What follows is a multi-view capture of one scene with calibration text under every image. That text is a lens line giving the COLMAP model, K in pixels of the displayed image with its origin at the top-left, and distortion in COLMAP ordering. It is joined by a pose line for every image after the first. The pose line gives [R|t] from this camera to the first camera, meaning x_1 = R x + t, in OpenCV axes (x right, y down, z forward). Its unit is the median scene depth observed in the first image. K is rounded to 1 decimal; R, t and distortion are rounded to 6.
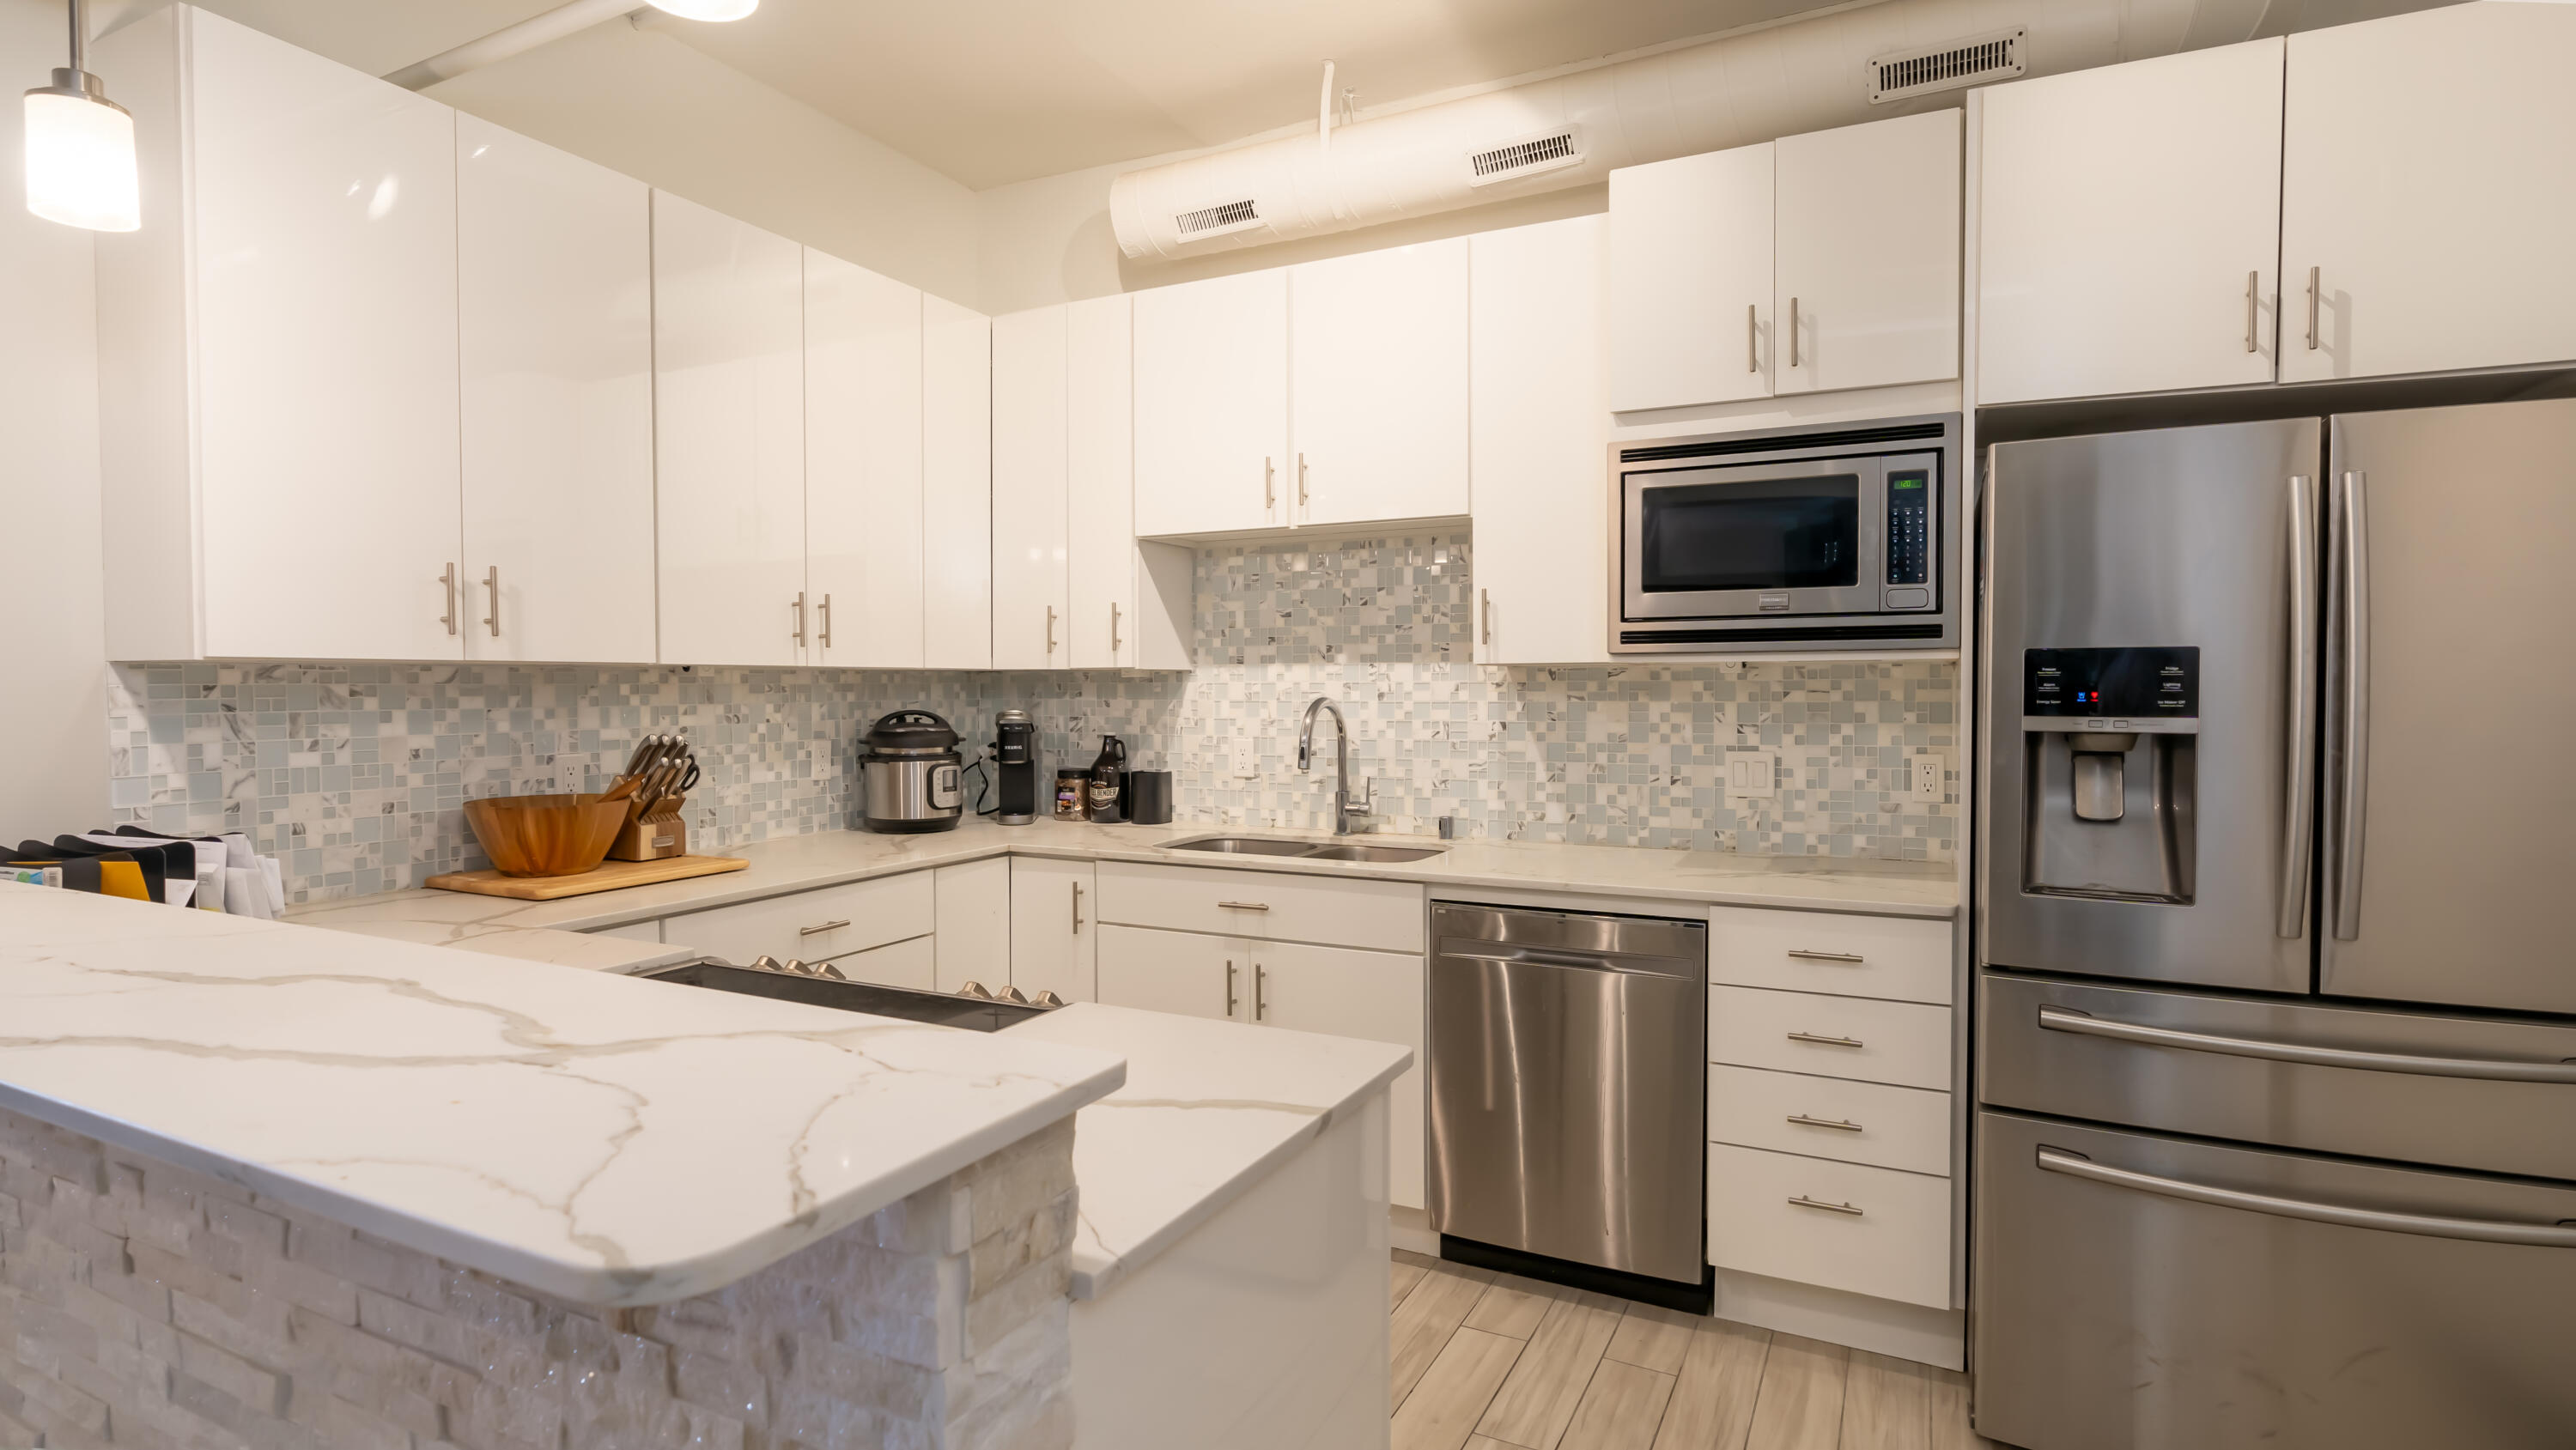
lens RADIAL K [[1261.3, 0, 1288.0], [0, 1261.3, 725.0], [0, 0, 1]] dist [-0.002295, -0.000356]
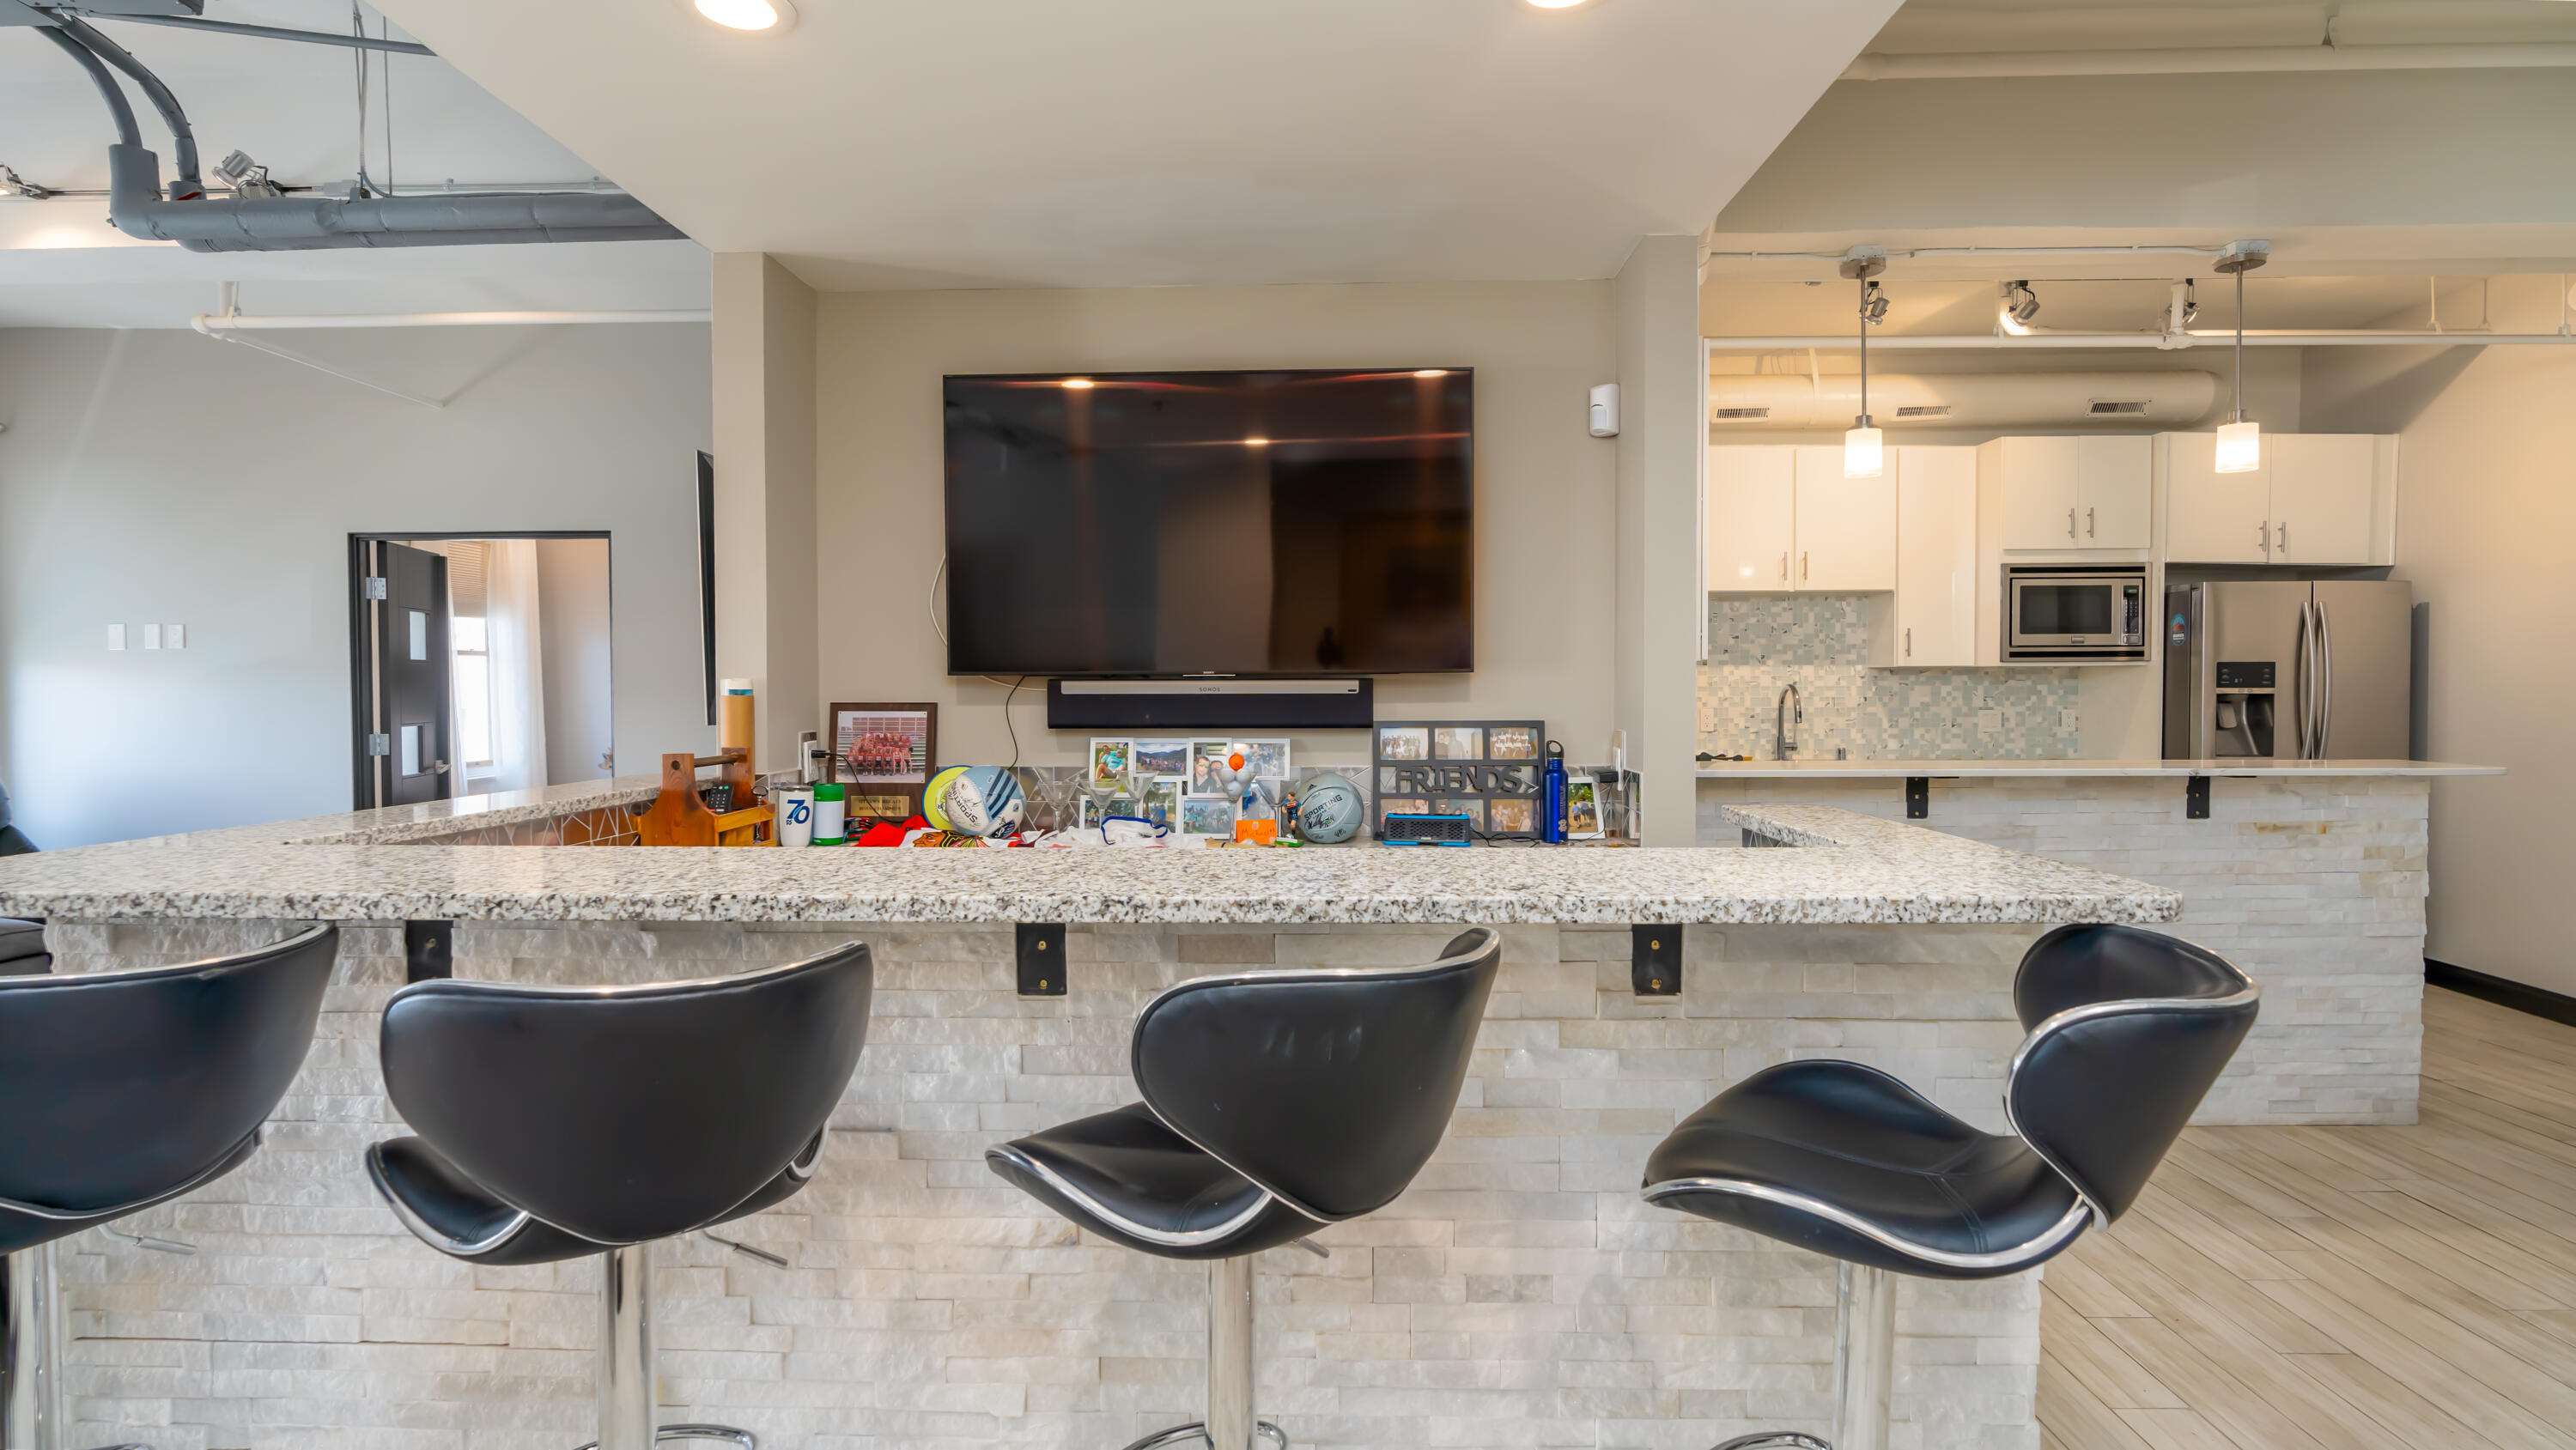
lens RADIAL K [[1261.3, 0, 1288.0], [0, 1261.3, 725.0], [0, 0, 1]] dist [-0.002295, -0.000356]
pose [[0.907736, -0.016261, 0.419227, -1.586507], [0.015443, 0.999866, 0.005343, 0.018158], [-0.419258, 0.001625, 0.907866, -0.391293]]
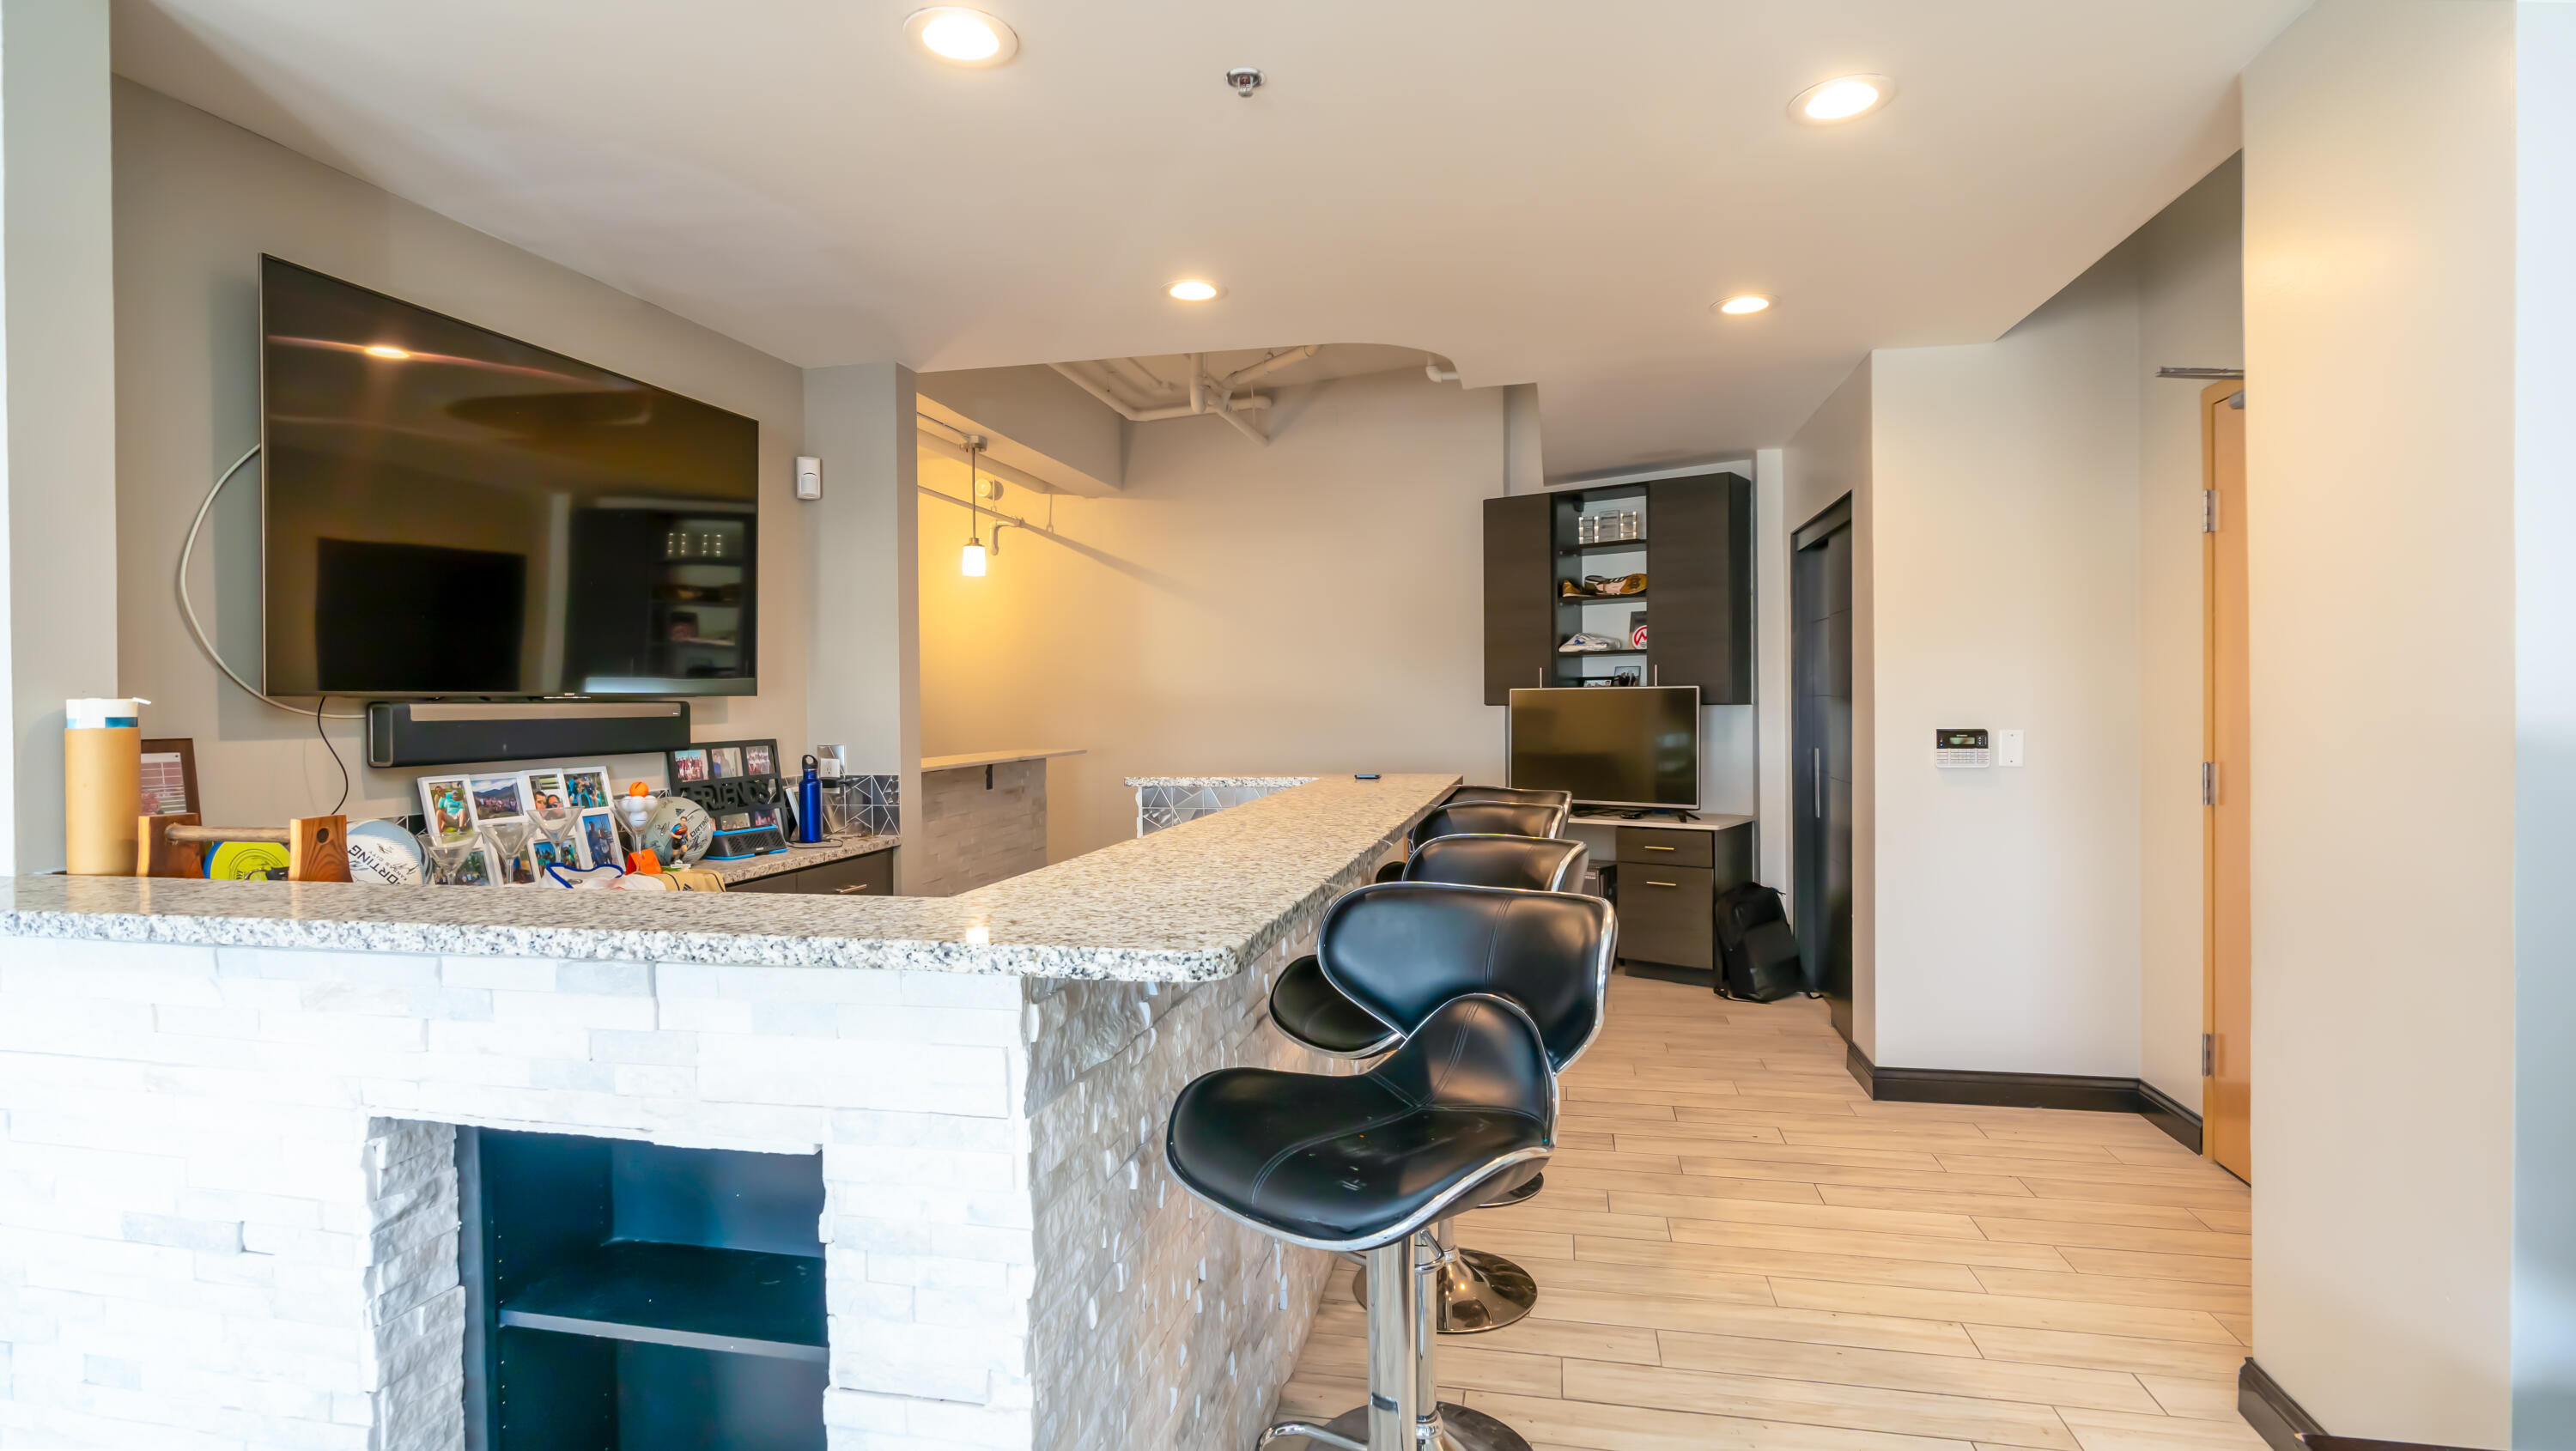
lens RADIAL K [[1261.3, 0, 1288.0], [0, 1261.3, 725.5], [0, 0, 1]] dist [-0.002295, -0.000356]
pose [[-0.262748, -0.015123, 0.964746, -2.951115], [0.039936, 0.998850, 0.026534, -0.022700], [-0.964038, 0.045500, -0.261842, 1.097137]]
